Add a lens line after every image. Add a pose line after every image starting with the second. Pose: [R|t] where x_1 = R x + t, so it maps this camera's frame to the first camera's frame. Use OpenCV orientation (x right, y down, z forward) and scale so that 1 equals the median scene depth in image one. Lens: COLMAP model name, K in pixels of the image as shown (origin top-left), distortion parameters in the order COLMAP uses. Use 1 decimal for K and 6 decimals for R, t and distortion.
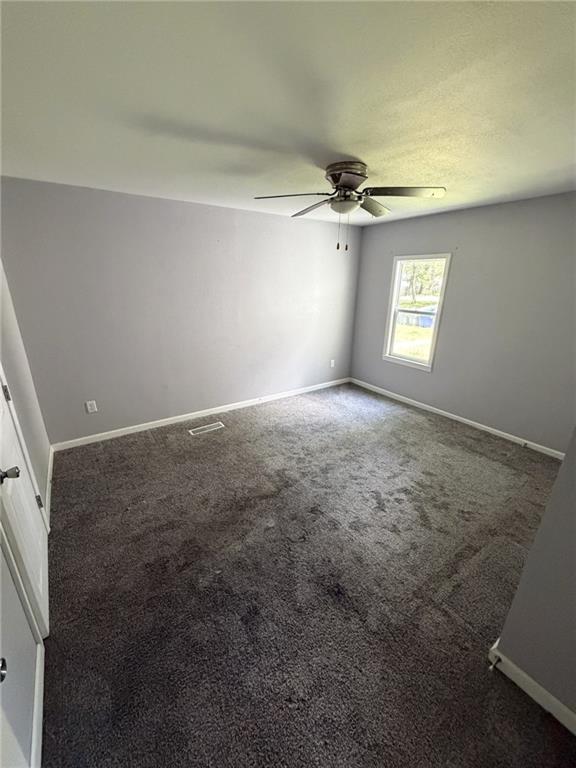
lens RADIAL K [[305.9, 0, 285.7], [0, 305.9, 384.6], [0, 0, 1]] dist [-0.000680, 0.000137]
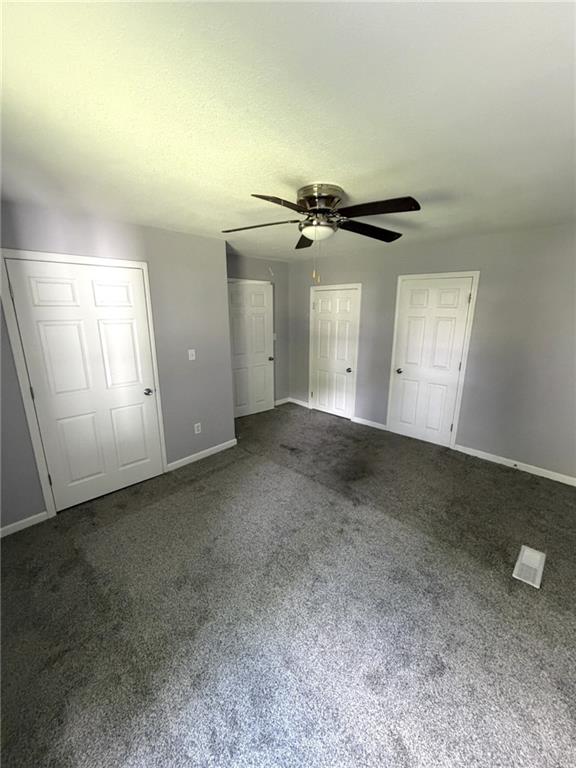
lens RADIAL K [[305.9, 0, 285.5], [0, 305.9, 382.9], [0, 0, 1]] dist [-0.000680, 0.000137]
pose [[-0.980493, 0.035341, -0.193349, 0.336933], [-0.075036, 0.841896, 0.534397, -0.477817], [0.181666, 0.538481, -0.822822, 1.366137]]
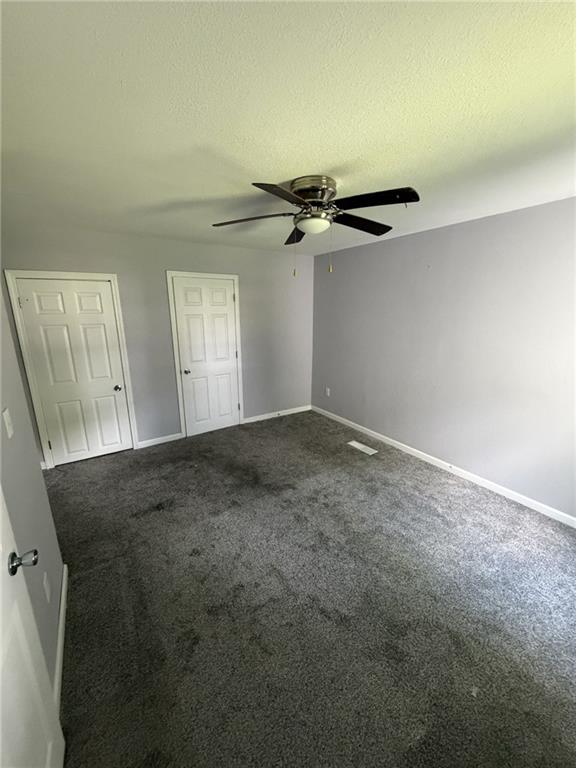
lens RADIAL K [[305.9, 0, 287.8], [0, 305.9, 384.0], [0, 0, 1]] dist [-0.000680, 0.000137]
pose [[-0.024069, 0.230880, -0.972684, 0.808156], [-0.319567, 0.920140, 0.226316, -0.238069], [0.947258, 0.316285, 0.051635, 0.722389]]
